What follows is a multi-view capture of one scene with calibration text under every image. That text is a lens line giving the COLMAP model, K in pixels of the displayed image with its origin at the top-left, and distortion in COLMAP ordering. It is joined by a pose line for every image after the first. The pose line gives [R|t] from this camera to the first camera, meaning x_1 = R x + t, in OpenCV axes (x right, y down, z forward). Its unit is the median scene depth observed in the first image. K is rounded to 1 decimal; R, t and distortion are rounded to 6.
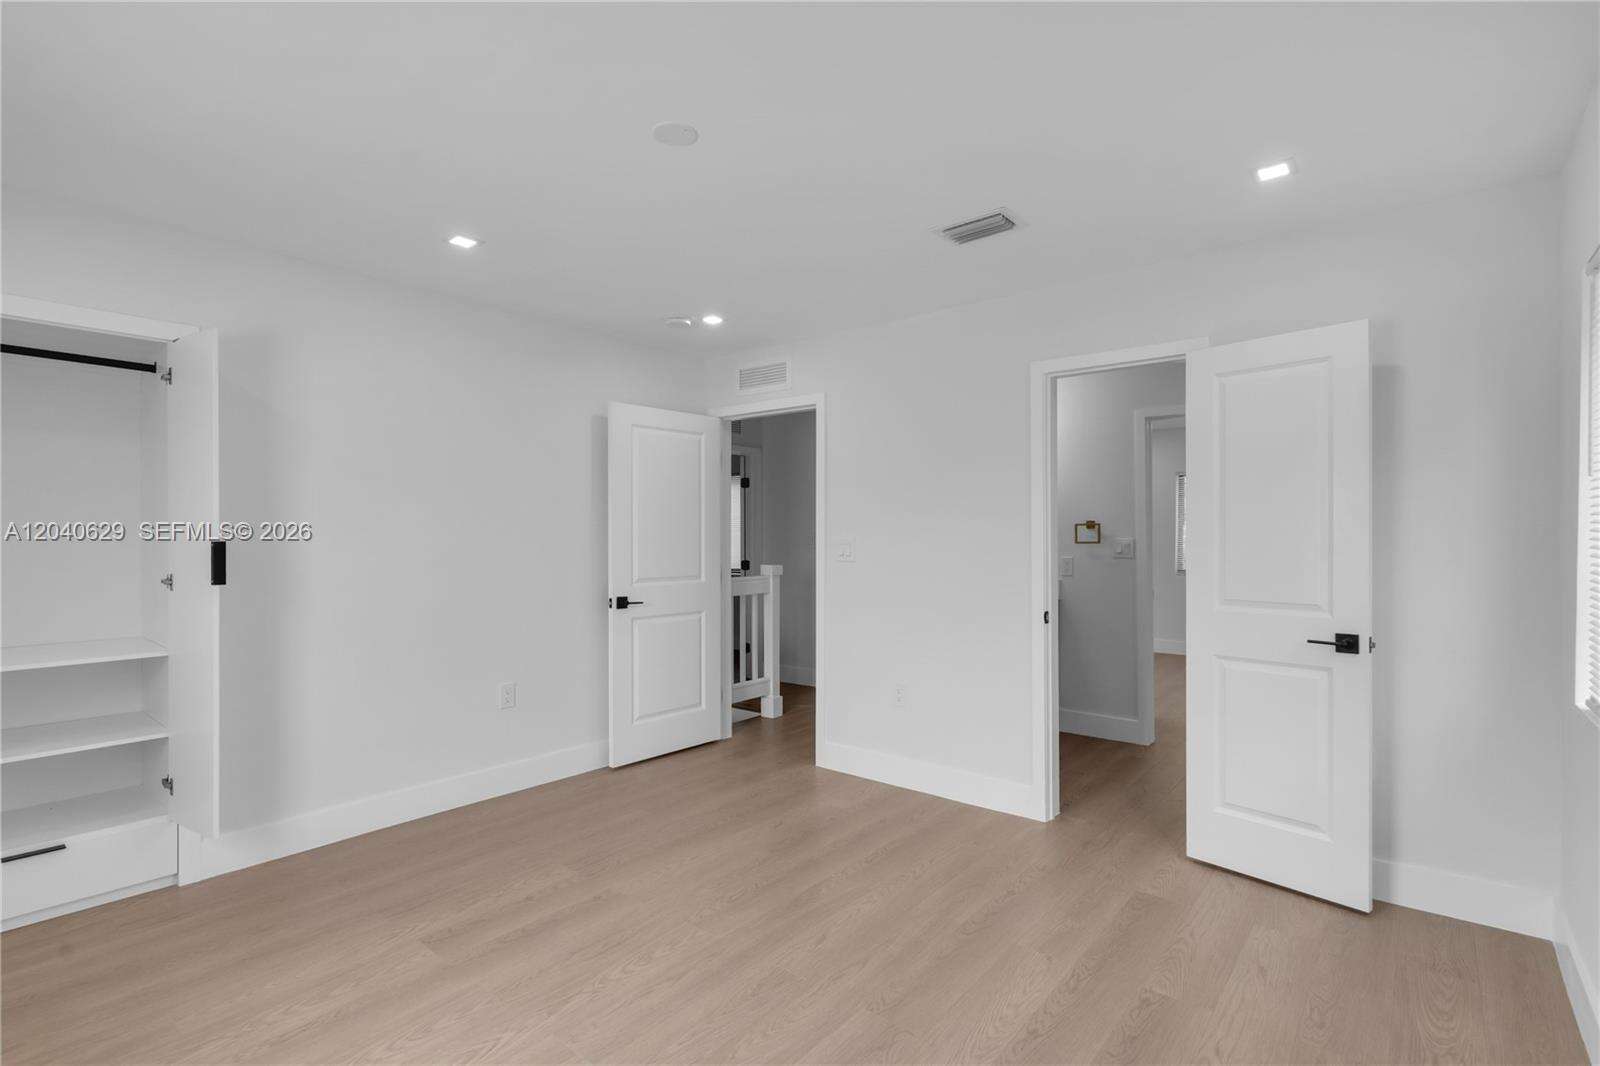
lens RADIAL K [[752.1, 0, 794.7], [0, 752.1, 541.3], [0, 0, 1]] dist [0.001158, -0.000340]
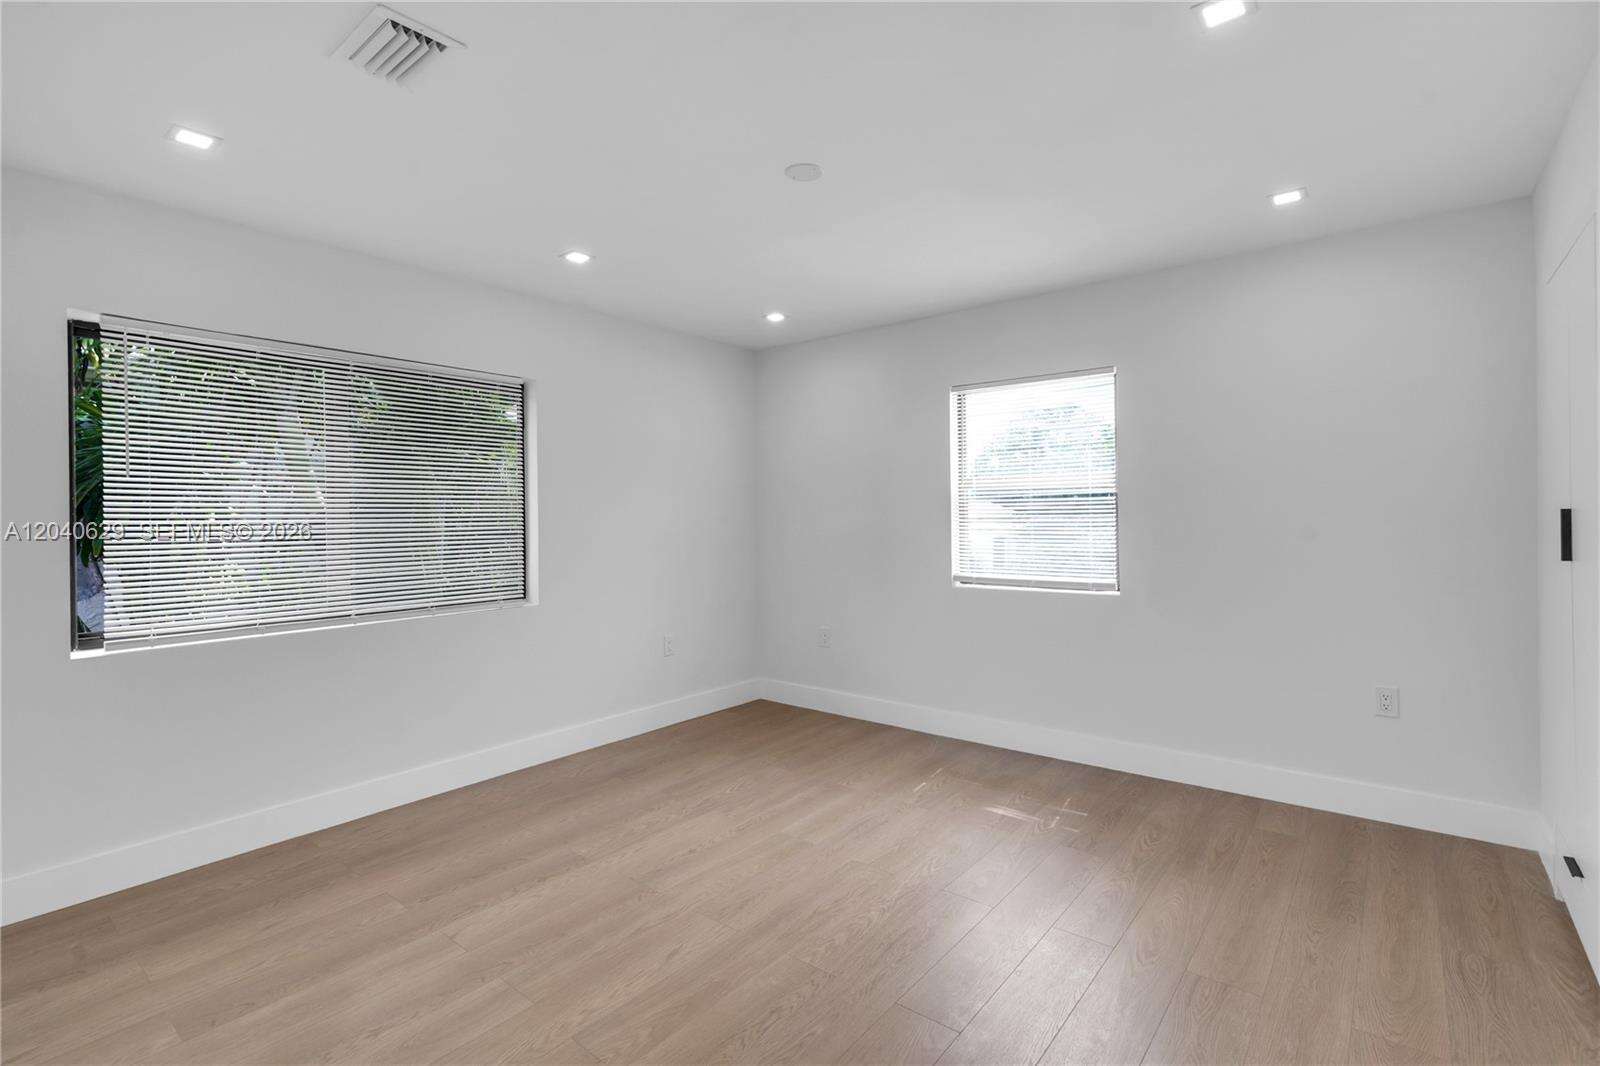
lens RADIAL K [[752.1, 0, 794.7], [0, 752.1, 541.3], [0, 0, 1]] dist [0.001158, -0.000340]
pose [[-0.999840, 0.014352, -0.010694, -0.115527], [0.014022, 0.999442, 0.030322, 0.002302], [0.011123, 0.030167, -0.999483, 2.008148]]
